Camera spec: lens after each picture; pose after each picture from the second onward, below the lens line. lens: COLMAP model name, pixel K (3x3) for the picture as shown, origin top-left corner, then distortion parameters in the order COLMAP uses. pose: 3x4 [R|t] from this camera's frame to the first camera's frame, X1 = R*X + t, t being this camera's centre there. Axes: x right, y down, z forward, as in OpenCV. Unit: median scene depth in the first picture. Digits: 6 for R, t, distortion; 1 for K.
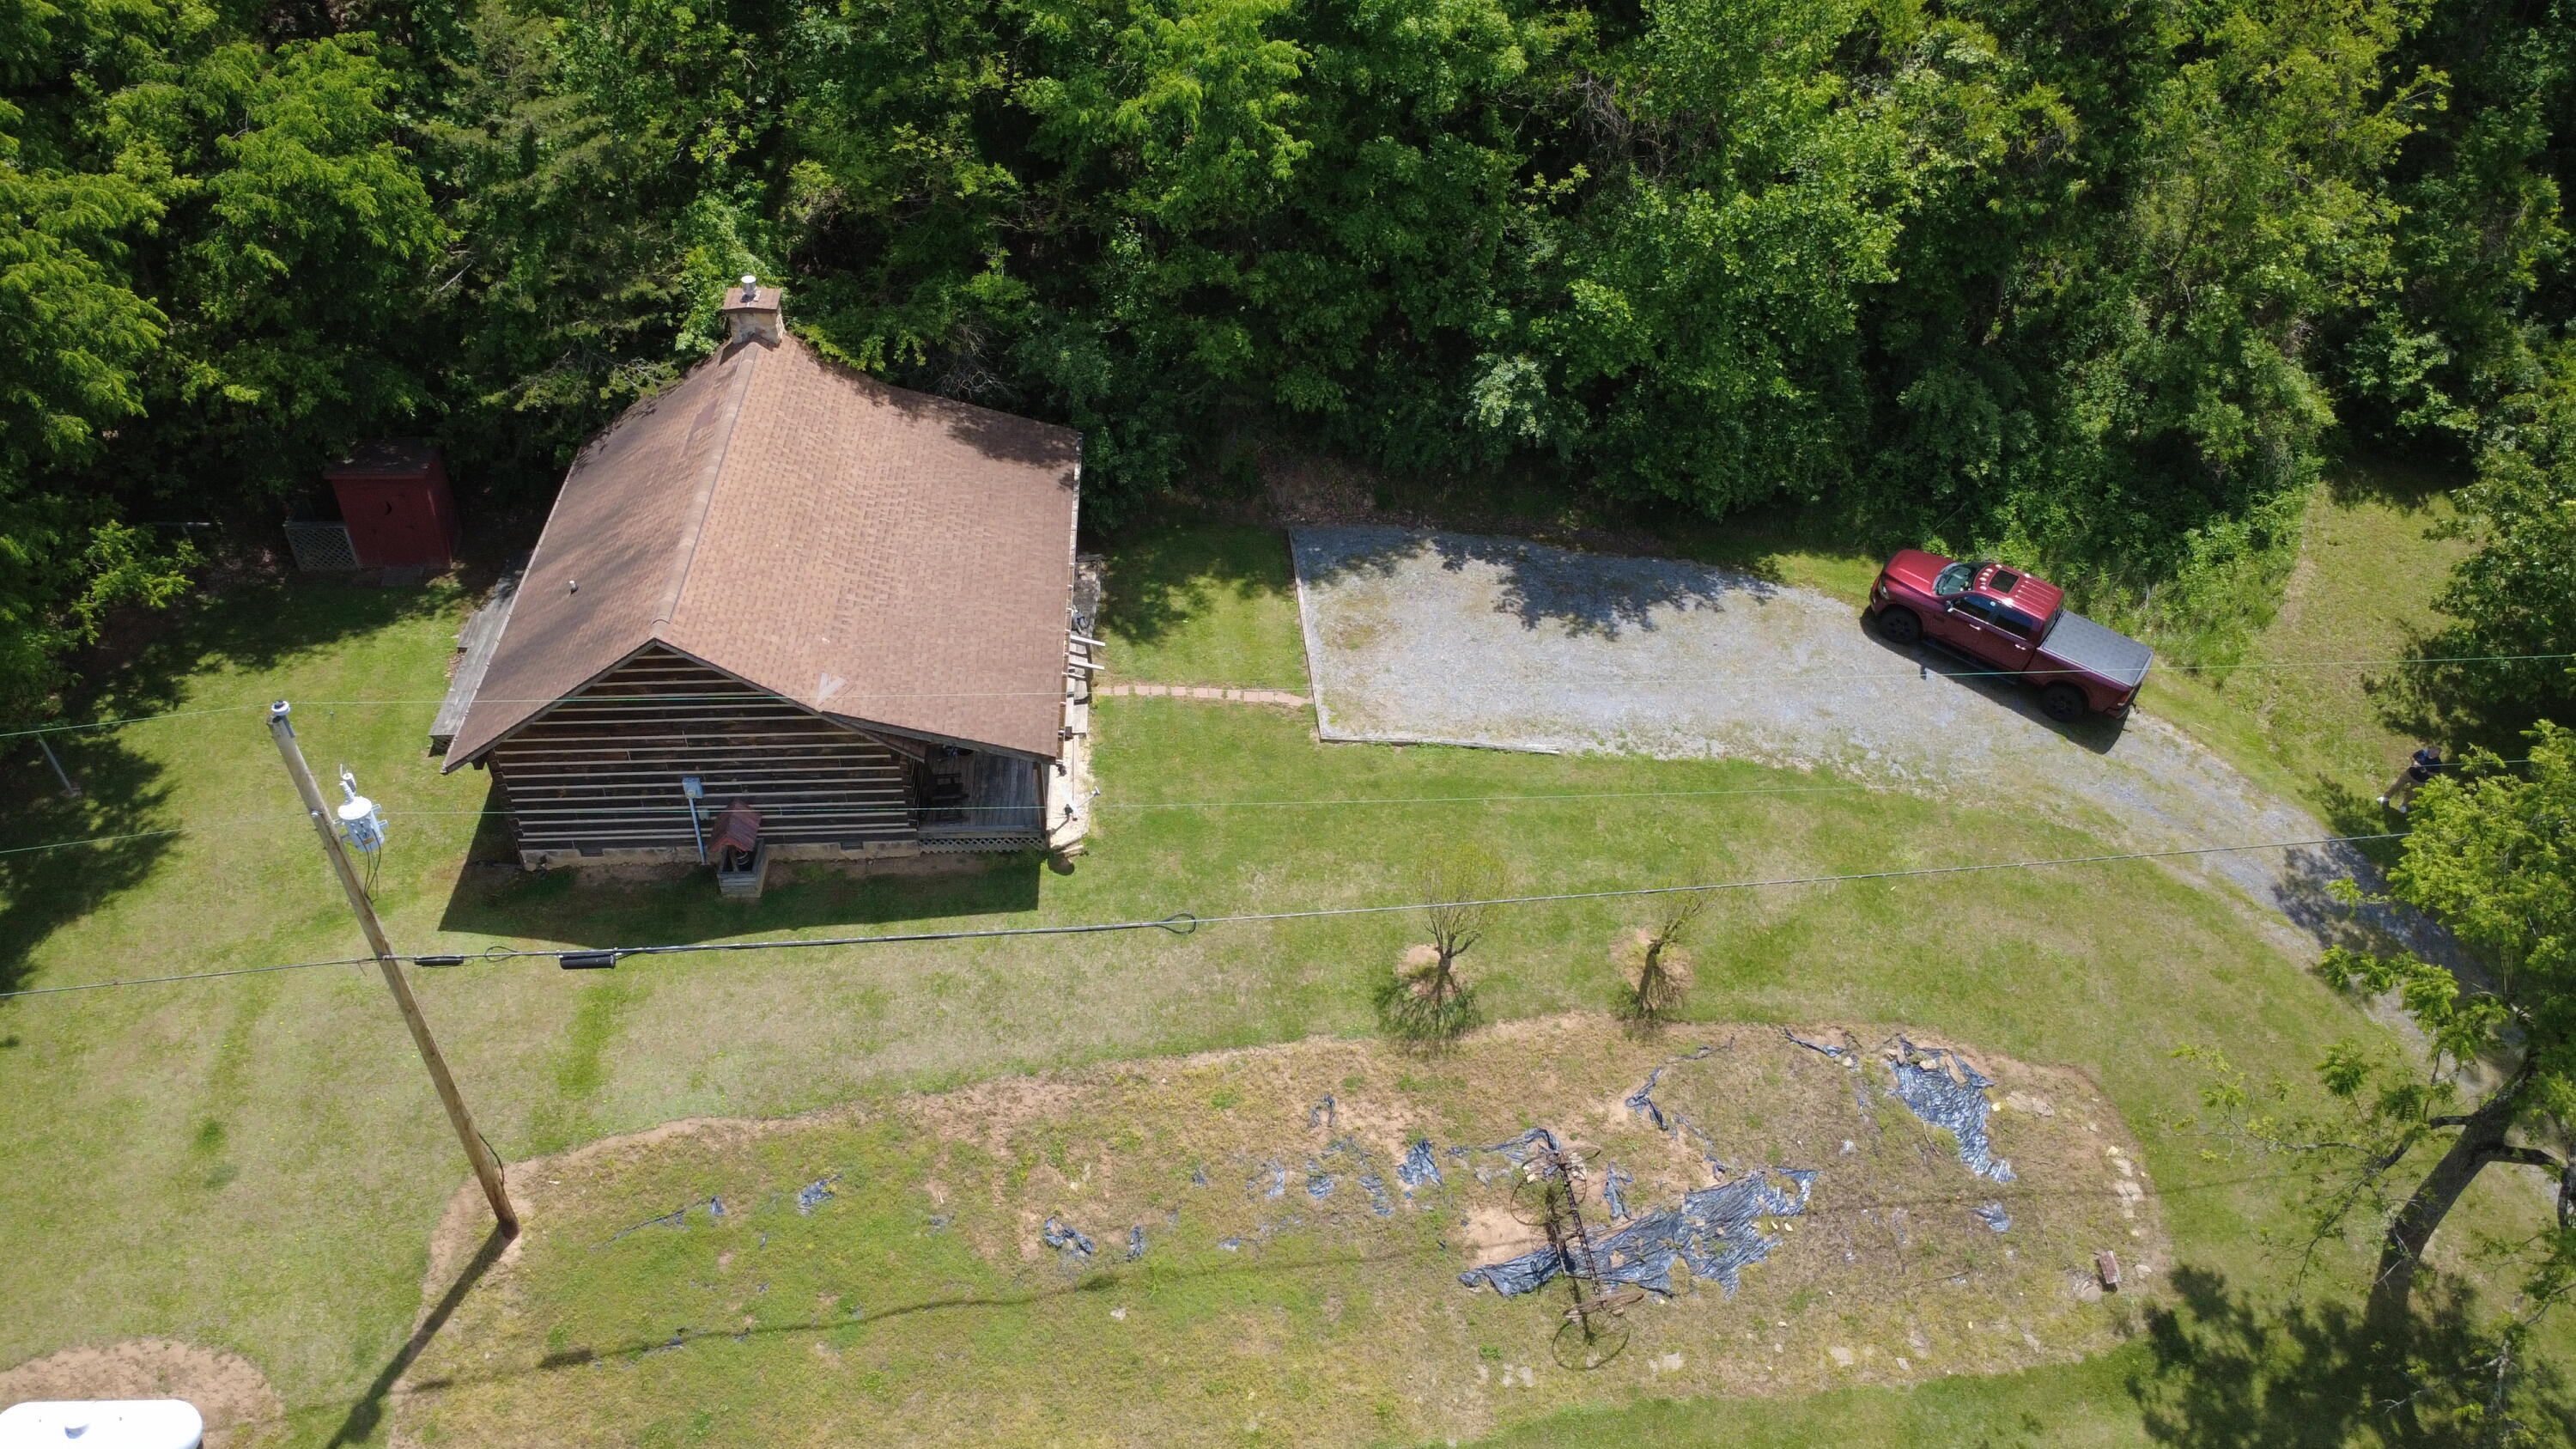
lens RADIAL K [[1796.9, 0, 1288.0], [0, 1796.9, 724.5], [0, 0, 1]] dist [-0.022584, 0.007521]
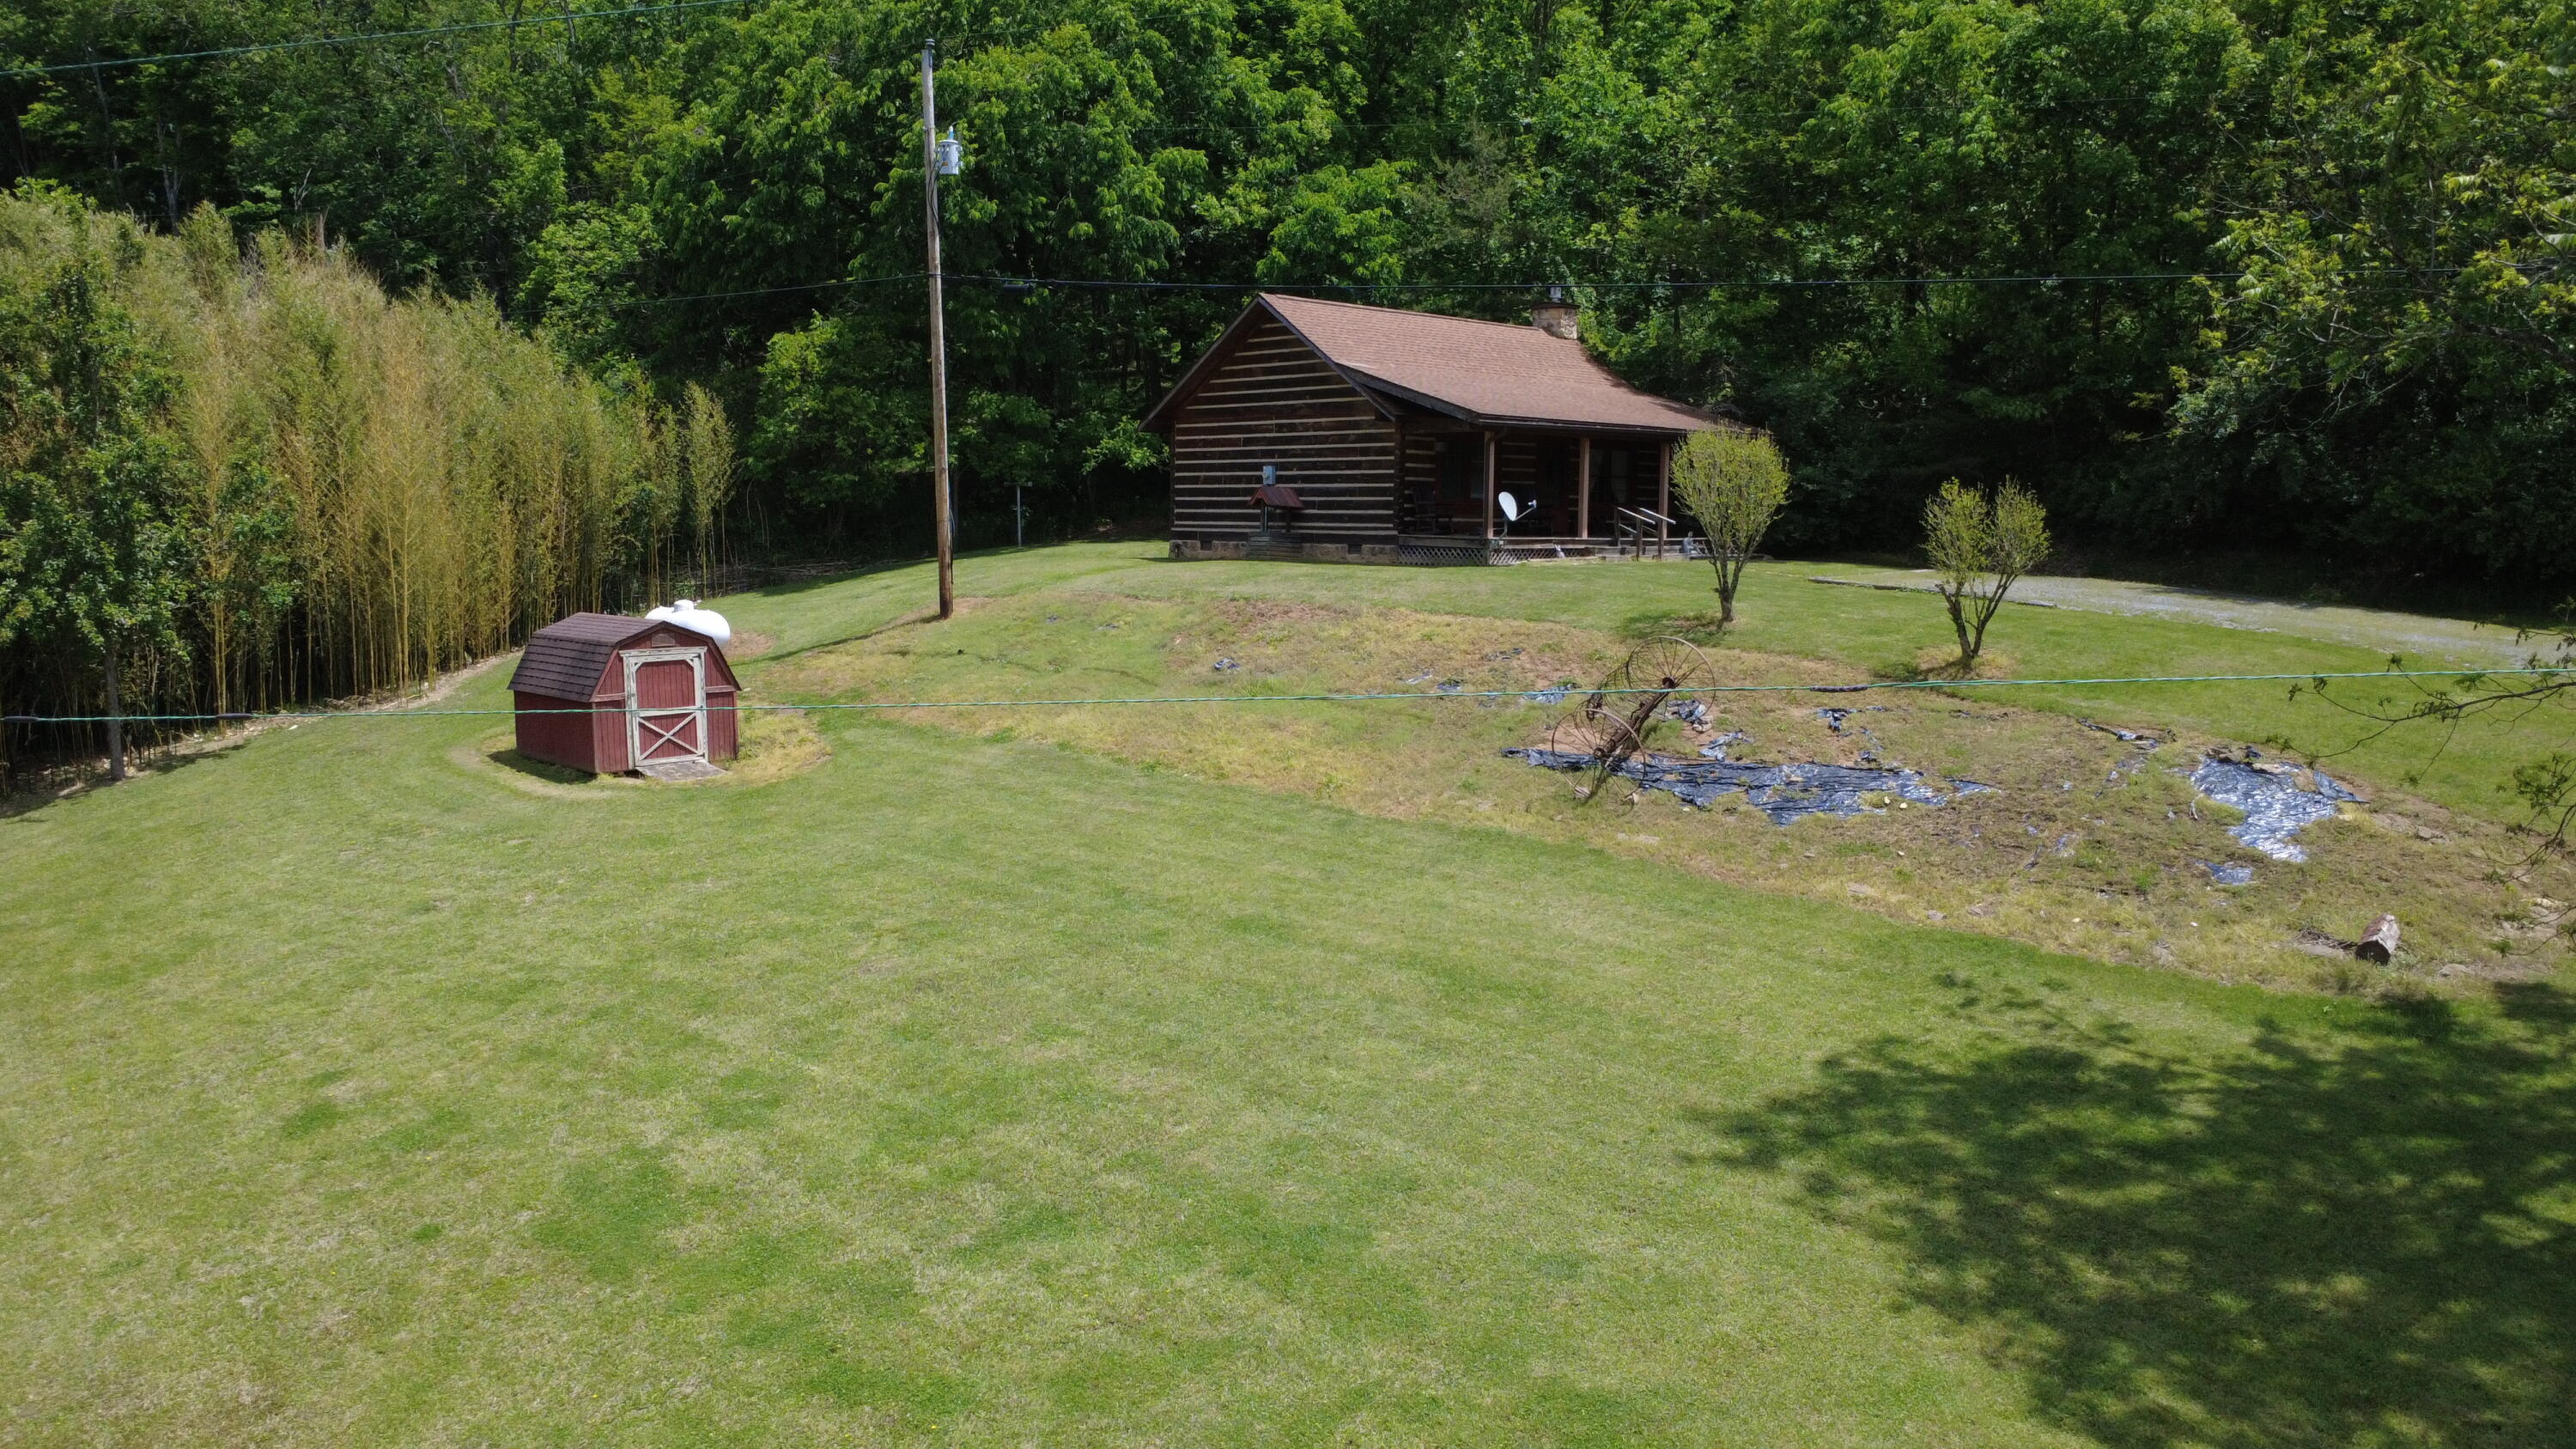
lens RADIAL K [[1796.9, 0, 1288.0], [0, 1796.9, 724.5], [0, 0, 1]] dist [-0.022584, 0.007521]
pose [[0.668615, 0.095825, -0.737408, 0.627826], [-0.483871, 0.809064, -0.333593, 0.601718], [0.564644, 0.579856, 0.587320, 0.394174]]
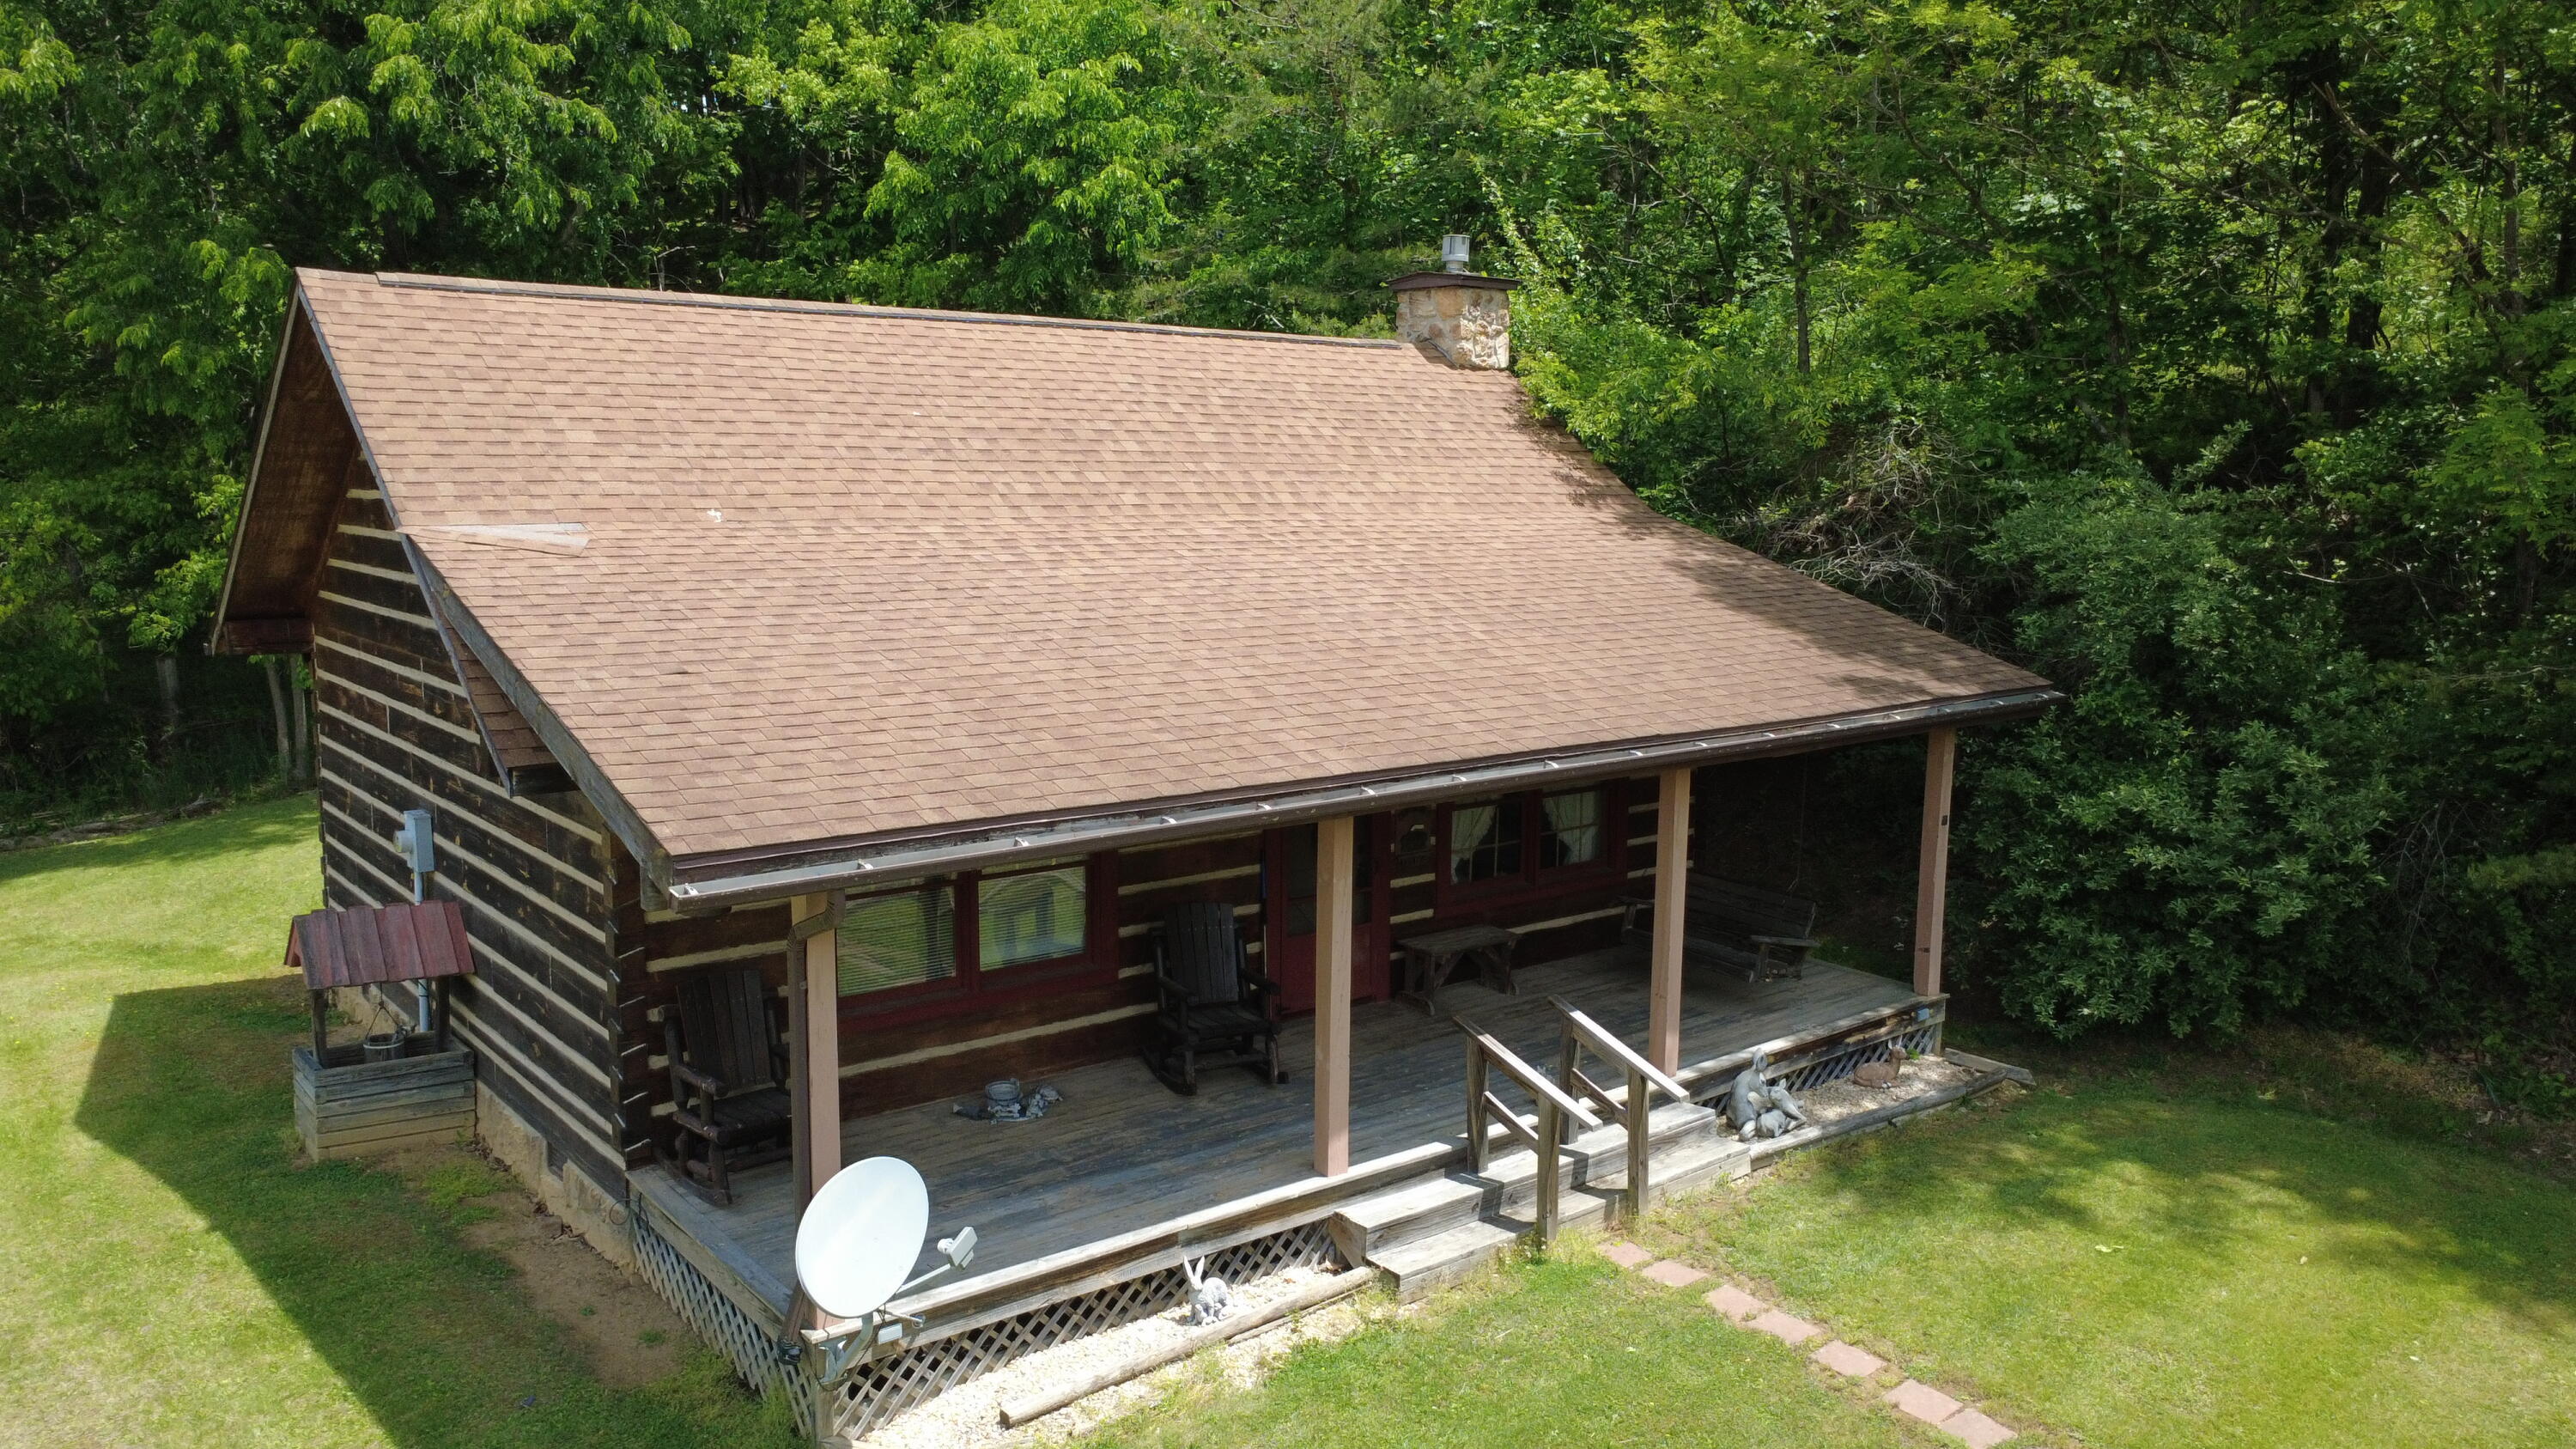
lens RADIAL K [[1893.5, 0, 1243.4], [0, 1893.5, 727.4], [0, 0, 1]] dist [-0.043646, 0.000536]
pose [[0.586713, 0.122355, -0.800498, 0.109927], [-0.525881, 0.809285, -0.261739, 0.028673], [0.615806, 0.574532, 0.539162, 0.904475]]
